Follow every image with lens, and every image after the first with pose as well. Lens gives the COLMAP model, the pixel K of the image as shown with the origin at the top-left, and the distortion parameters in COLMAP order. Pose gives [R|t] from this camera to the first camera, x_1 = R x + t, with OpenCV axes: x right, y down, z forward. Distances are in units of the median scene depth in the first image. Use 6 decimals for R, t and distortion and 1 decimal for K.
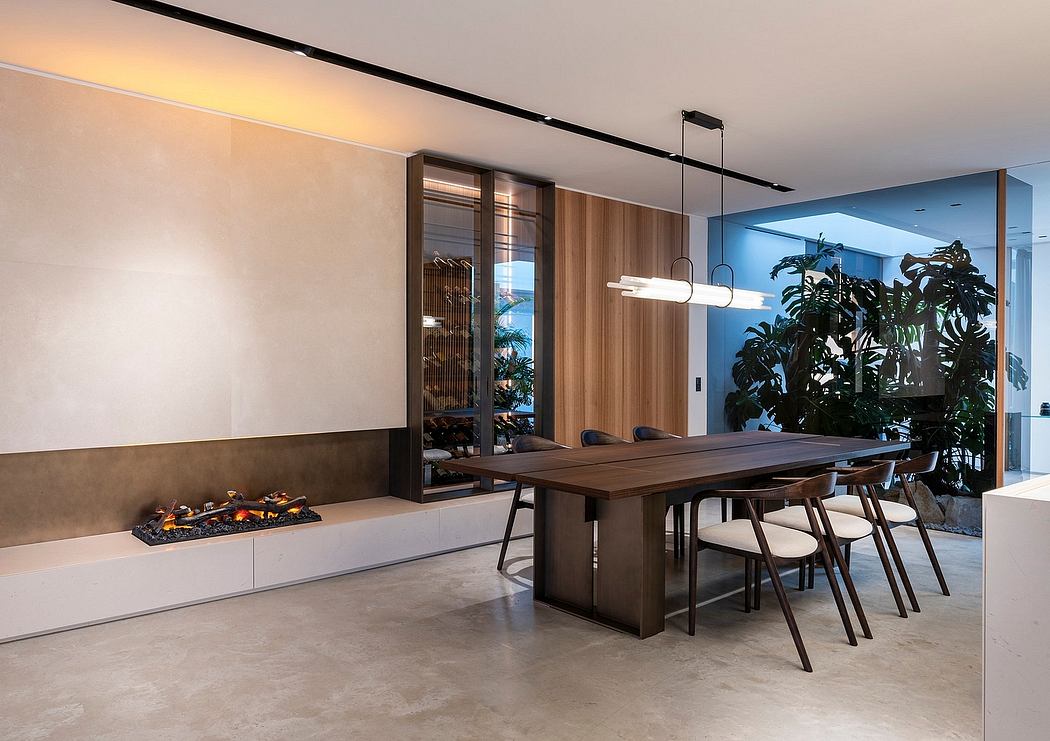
lens RADIAL K [[718.7, 0, 500.5], [0, 718.7, 369.6], [0, 0, 1]] dist [0.004420, 0.001663]
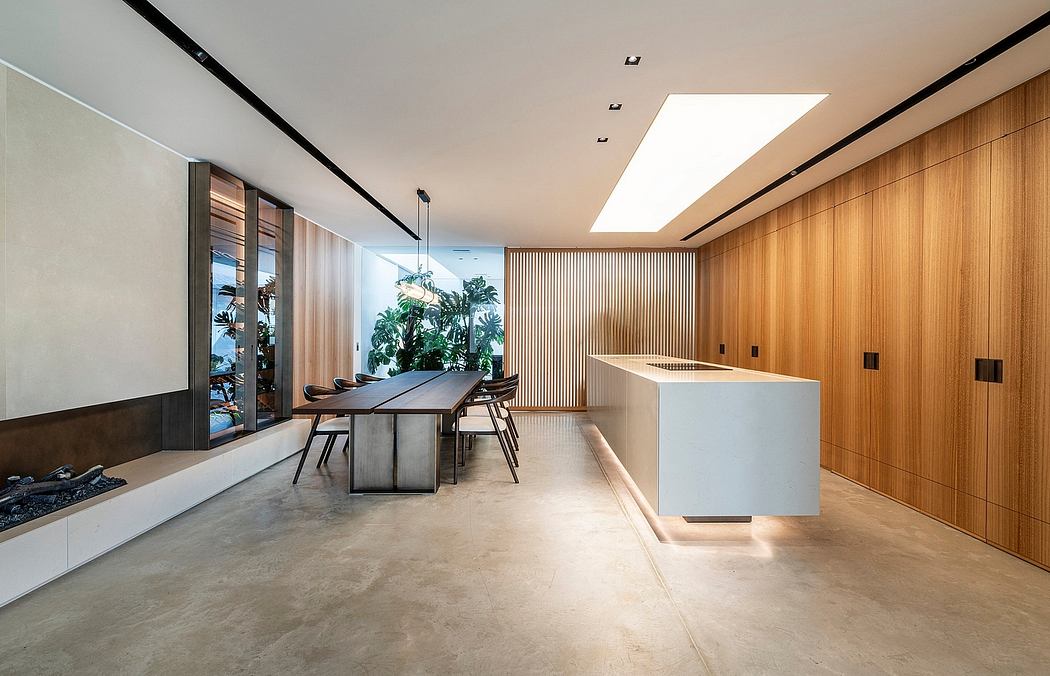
lens RADIAL K [[411.9, 0, 525.0], [0, 411.9, 338.0], [0, 0, 1]] dist [0.000636, 0.000133]
pose [[0.647104, -0.013629, 0.762280, -0.315822], [0.010567, 0.999904, 0.008907, -0.005074], [-0.762328, 0.002291, 0.647187, 0.148623]]
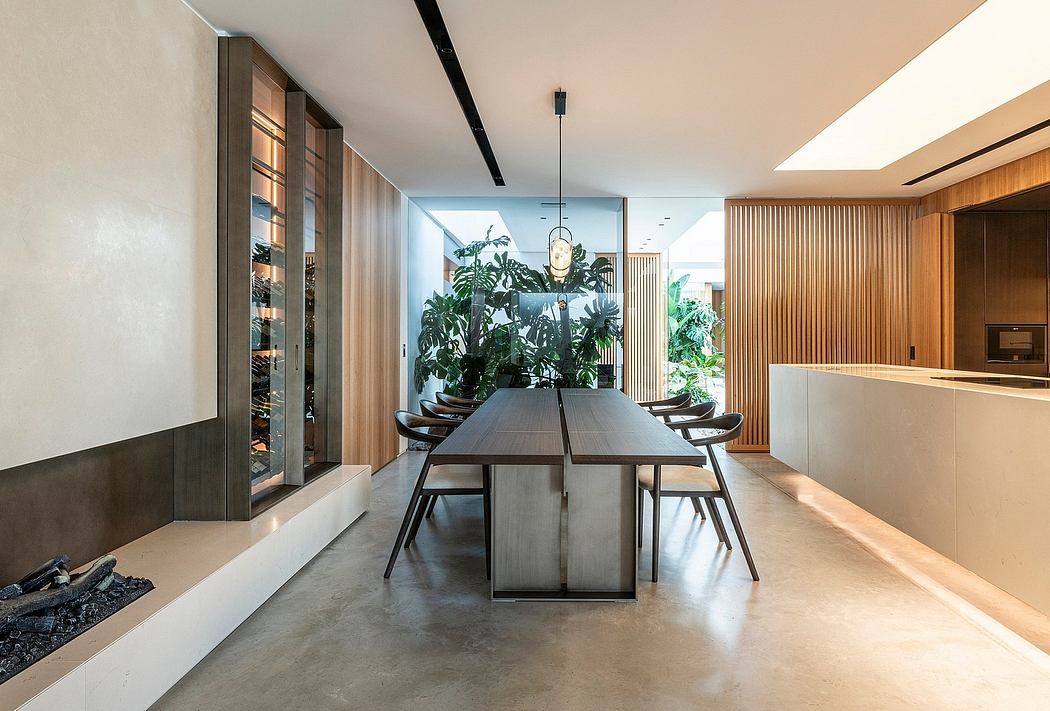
lens RADIAL K [[581.2, 0, 540.5], [0, 581.2, 338.5], [0, 0, 1]] dist [-0.001770, -0.001226]
pose [[0.670515, -0.007321, 0.741860, -0.372319], [0.009384, 0.999955, 0.001387, 0.006275], [-0.741836, 0.006032, 0.670554, 0.423348]]
